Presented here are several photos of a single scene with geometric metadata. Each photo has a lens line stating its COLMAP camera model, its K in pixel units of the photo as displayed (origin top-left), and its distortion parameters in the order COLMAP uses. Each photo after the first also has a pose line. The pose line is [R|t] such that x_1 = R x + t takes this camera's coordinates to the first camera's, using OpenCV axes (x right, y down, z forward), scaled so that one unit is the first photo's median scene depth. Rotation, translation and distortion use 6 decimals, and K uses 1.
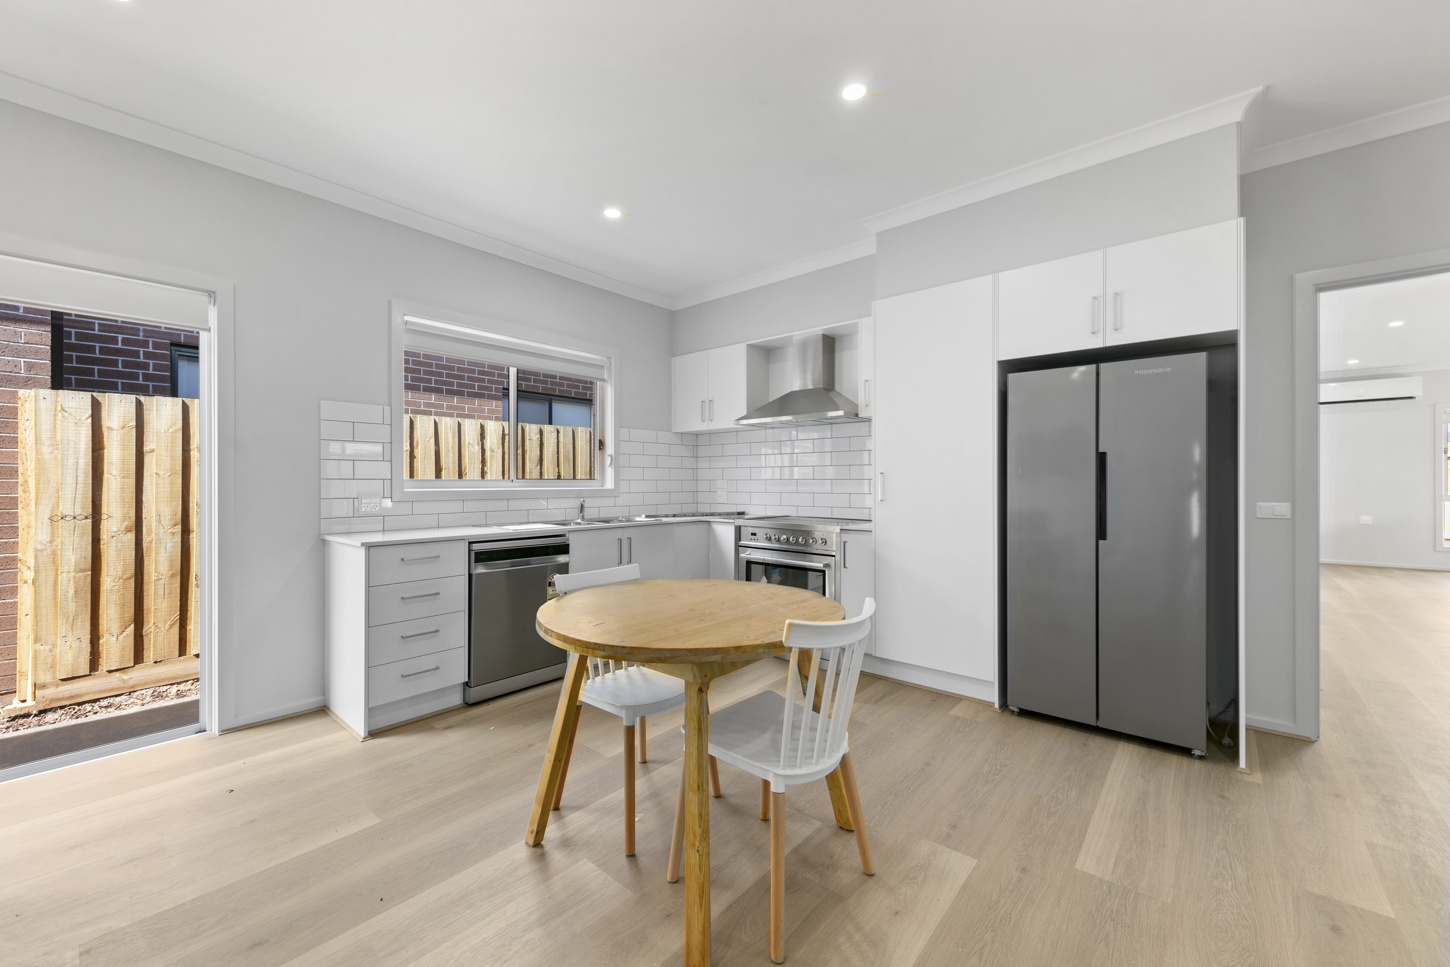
lens RADIAL K [[564.2, 0, 726.6], [0, 564.2, 477.5], [0, 0, 1]] dist [-0.000134, -0.000039]
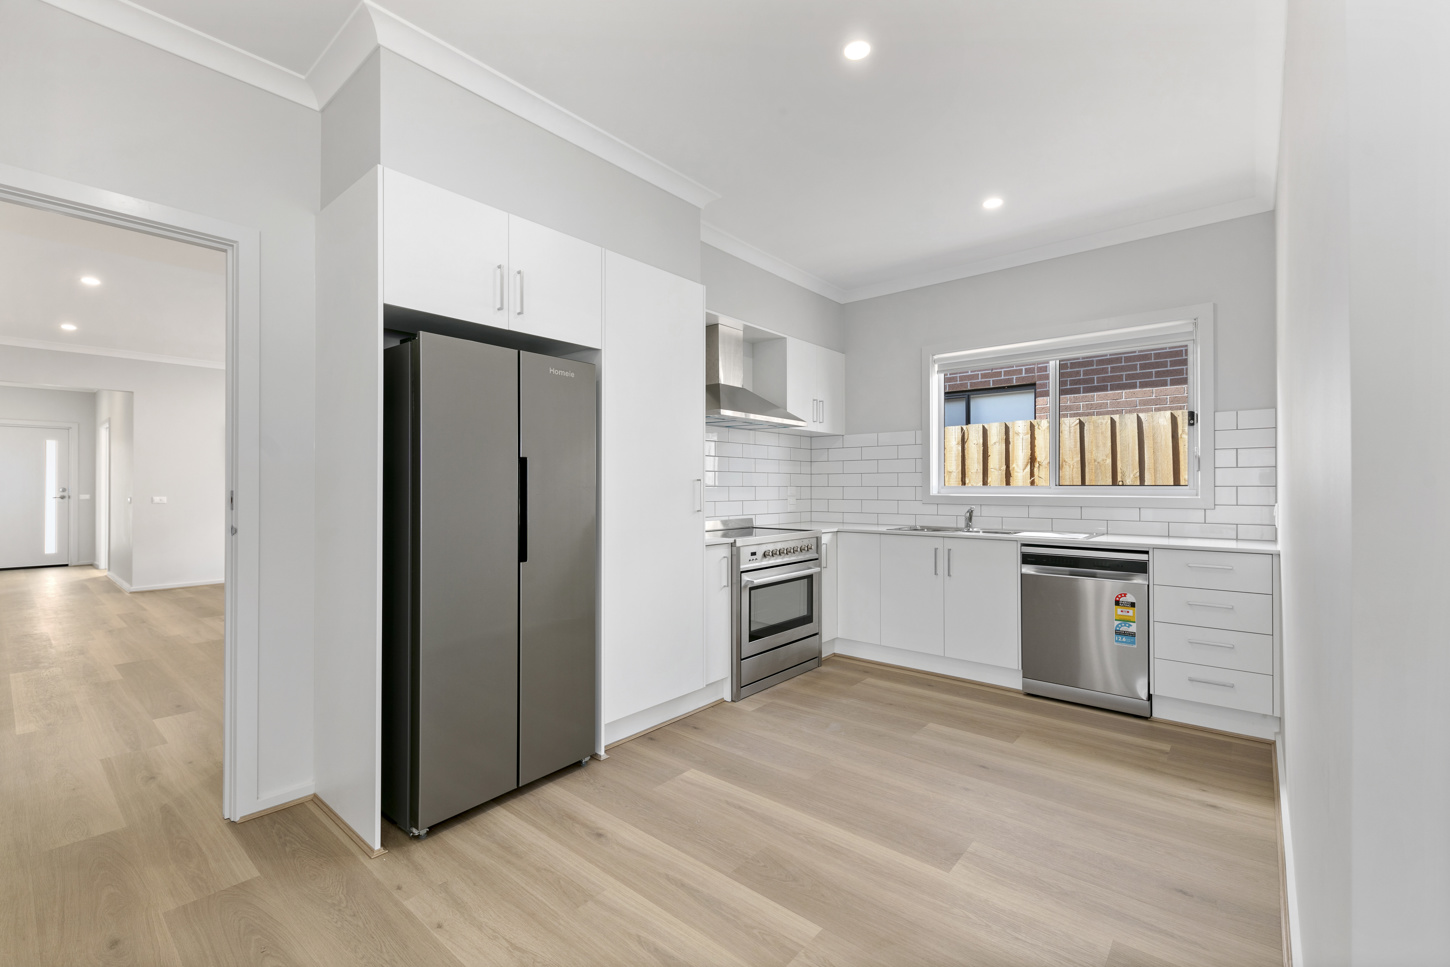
lens RADIAL K [[617.5, 0, 725.0], [0, 617.5, 483.5], [0, 0, 1]] dist [-0.000330, -0.000020]
pose [[0.004846, -0.009989, -0.999938, 0.647138], [0.010274, 0.999898, -0.009939, 0.005211], [0.999935, -0.010226, 0.004948, 0.504538]]
